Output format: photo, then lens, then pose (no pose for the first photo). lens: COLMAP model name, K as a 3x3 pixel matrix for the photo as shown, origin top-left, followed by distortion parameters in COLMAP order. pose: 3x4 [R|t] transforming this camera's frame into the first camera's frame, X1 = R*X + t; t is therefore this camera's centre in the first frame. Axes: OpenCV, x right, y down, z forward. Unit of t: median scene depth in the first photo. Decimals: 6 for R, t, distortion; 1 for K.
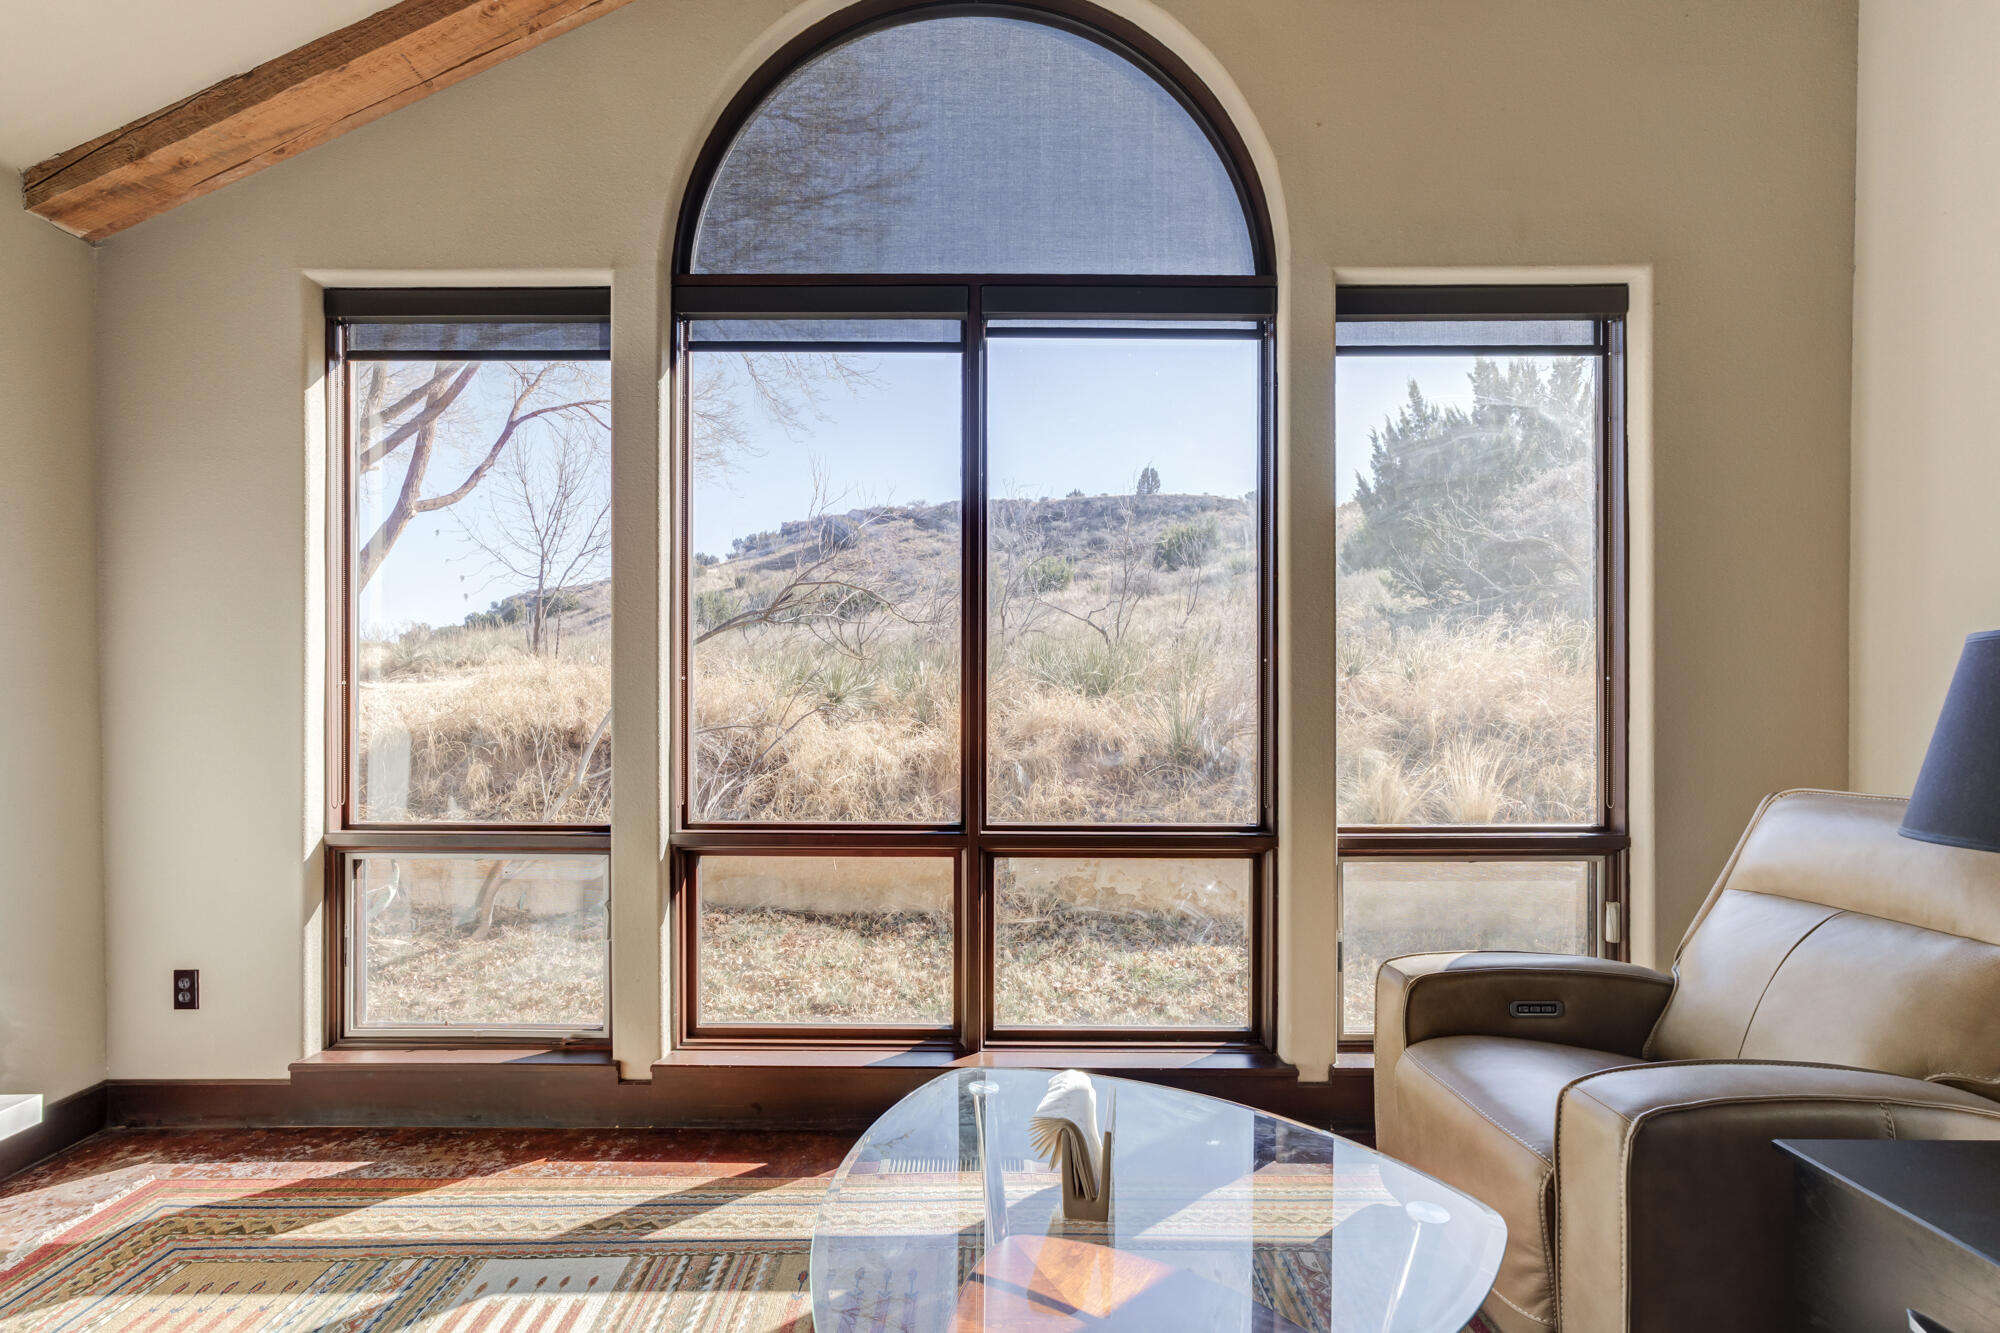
lens RADIAL K [[916.1, 0, 975.2], [0, 916.1, 708.4], [0, 0, 1]] dist [-0.016198, 0.013176]
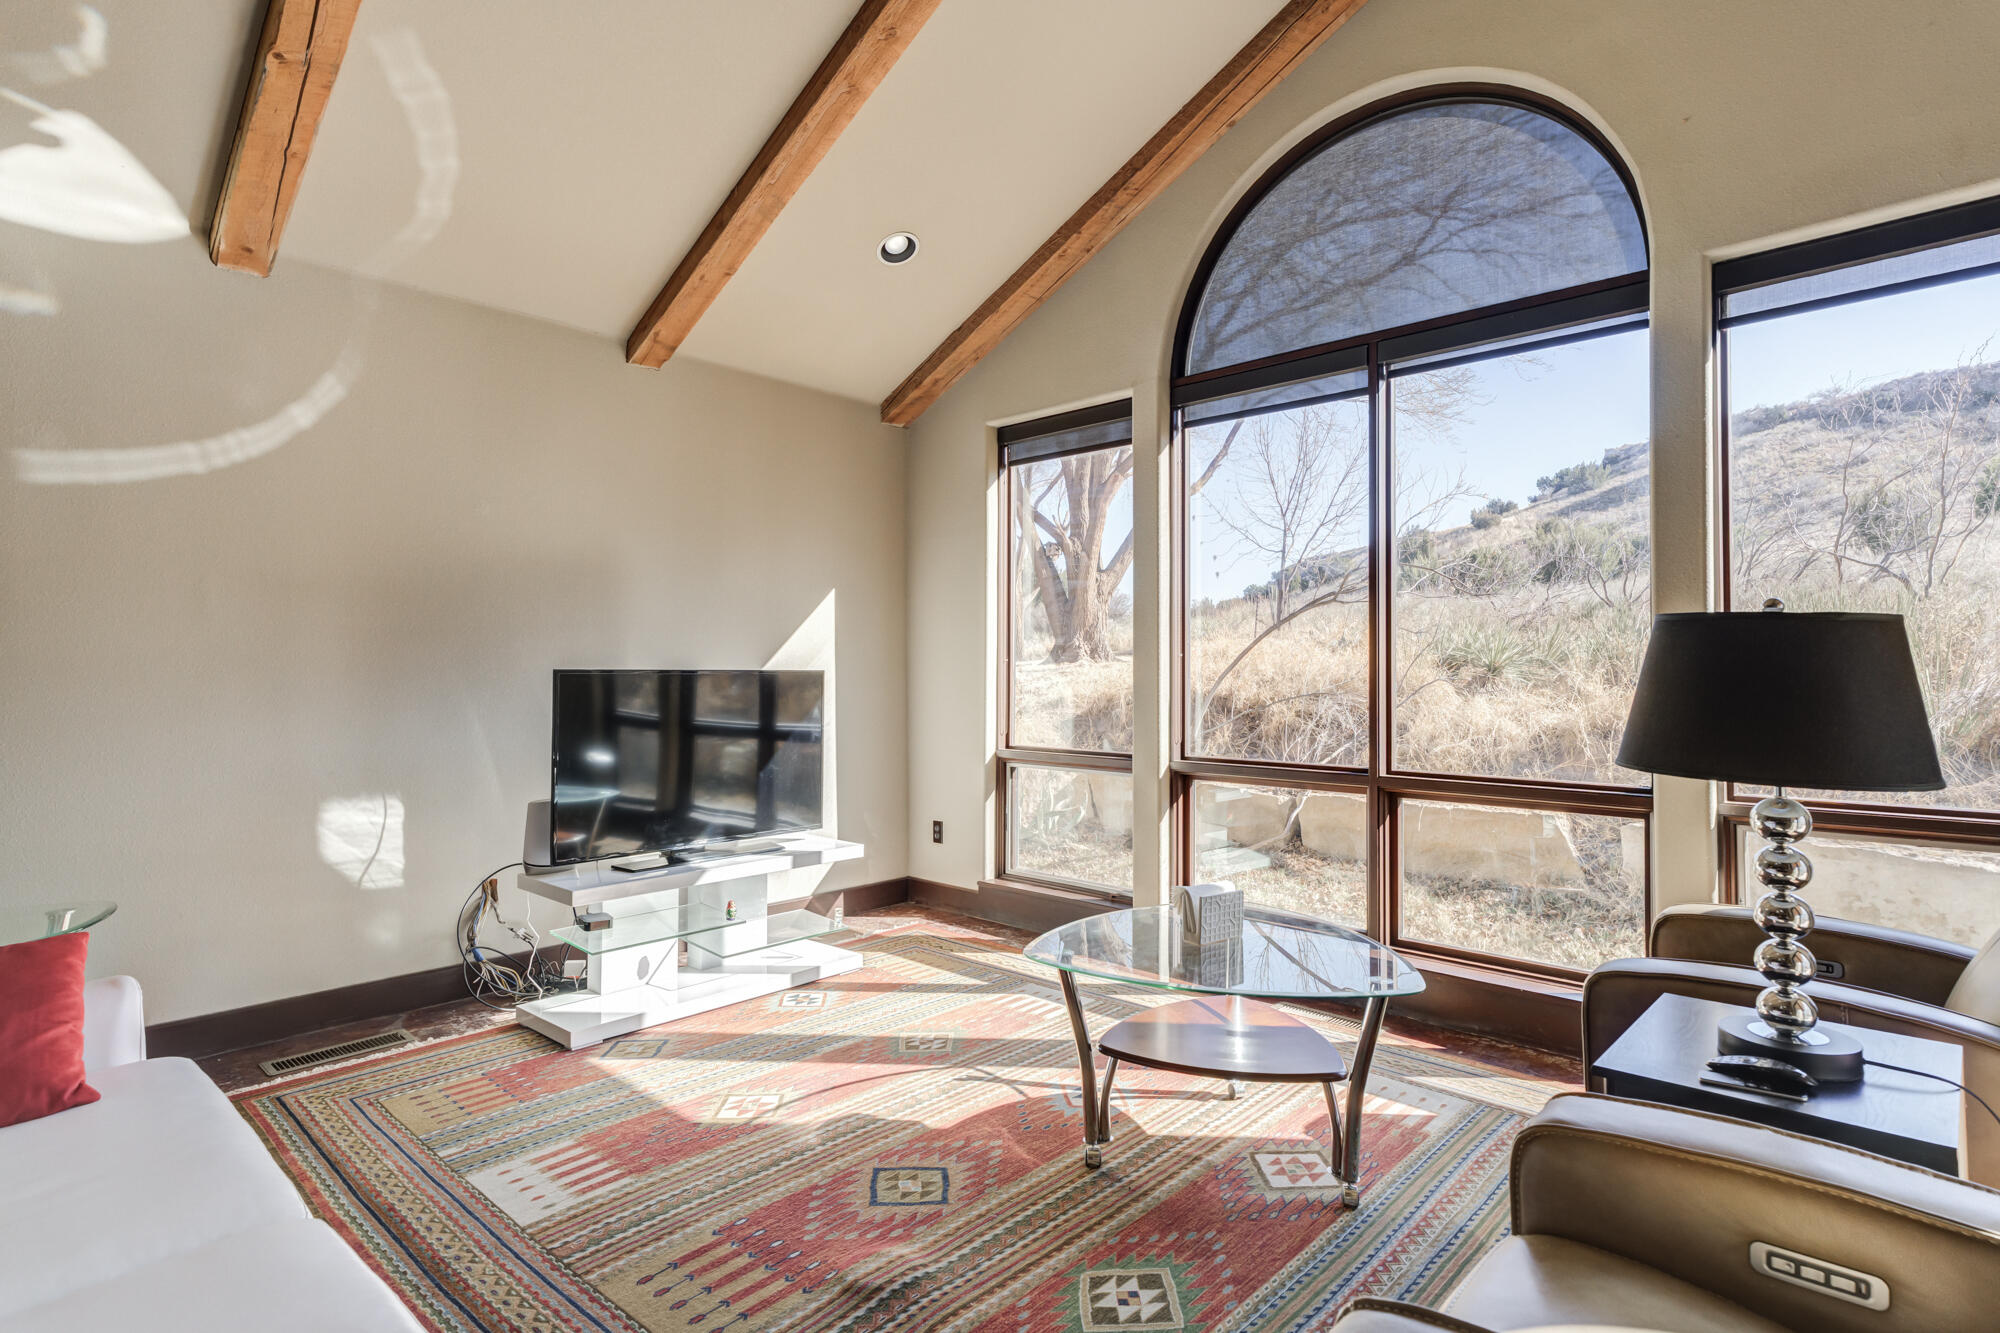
lens RADIAL K [[1019.8, 0, 1011.0], [0, 1019.8, 653.7], [0, 0, 1]] dist [0.005981, 0.005784]
pose [[0.737678, -0.012674, -0.675033, 0.572235], [-0.005462, 0.999679, -0.024739, 0.006753], [0.675130, 0.021937, 0.737372, -0.370525]]
